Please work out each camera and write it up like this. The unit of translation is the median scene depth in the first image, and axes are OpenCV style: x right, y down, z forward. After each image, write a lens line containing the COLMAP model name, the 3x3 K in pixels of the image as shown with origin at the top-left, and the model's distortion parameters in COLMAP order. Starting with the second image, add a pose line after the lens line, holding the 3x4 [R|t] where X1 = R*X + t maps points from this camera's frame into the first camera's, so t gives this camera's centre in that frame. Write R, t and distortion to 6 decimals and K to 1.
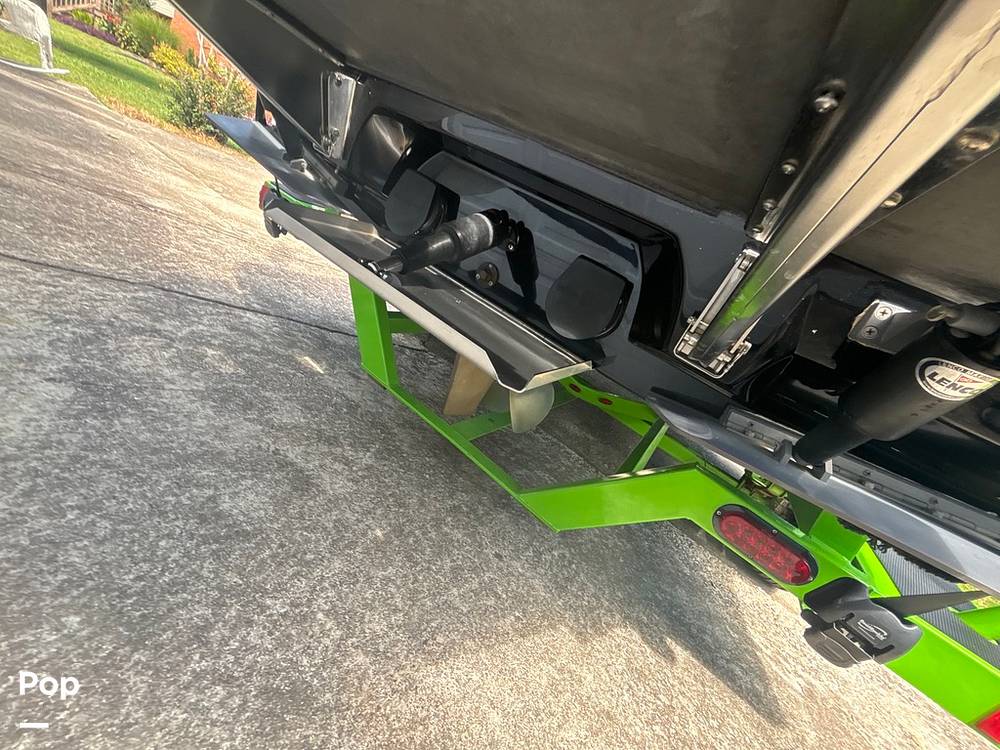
lens RADIAL K [[400.0, 0, 500.6], [0, 400.0, 387.1], [0, 0, 1]] dist [0.000374, -0.000105]
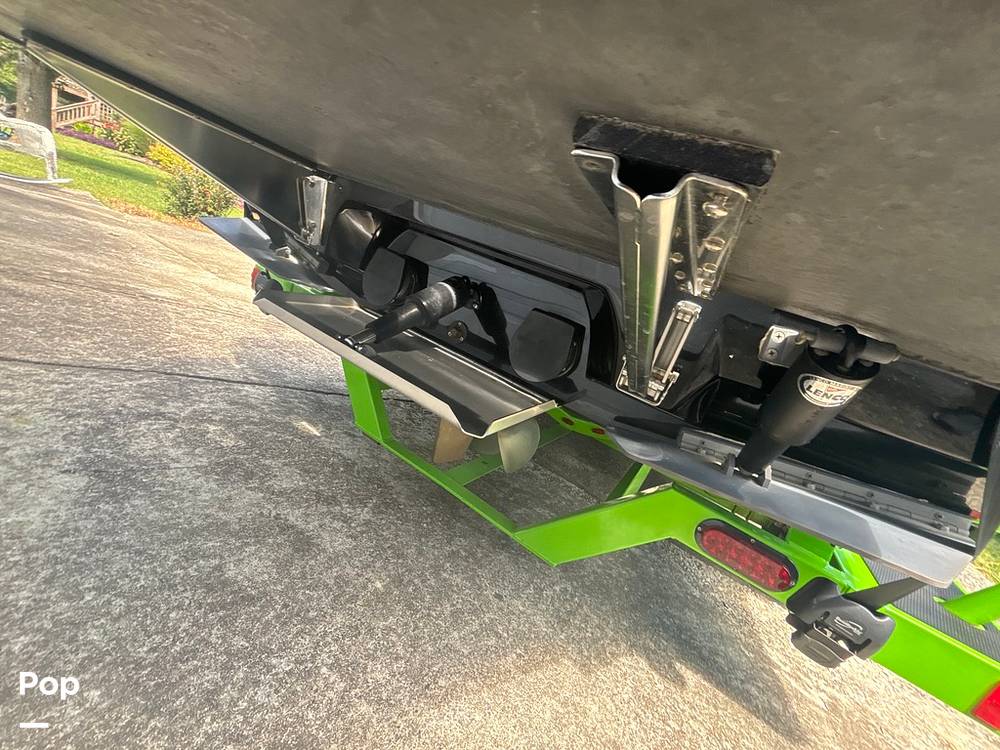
lens RADIAL K [[400.0, 0, 500.6], [0, 400.0, 387.1], [0, 0, 1]] dist [0.000374, -0.000105]
pose [[0.993771, -0.111438, 0.000622, 0.066199], [0.110952, 0.988882, -0.099011, -0.006675], [0.010418, 0.098463, 0.995086, -0.082667]]
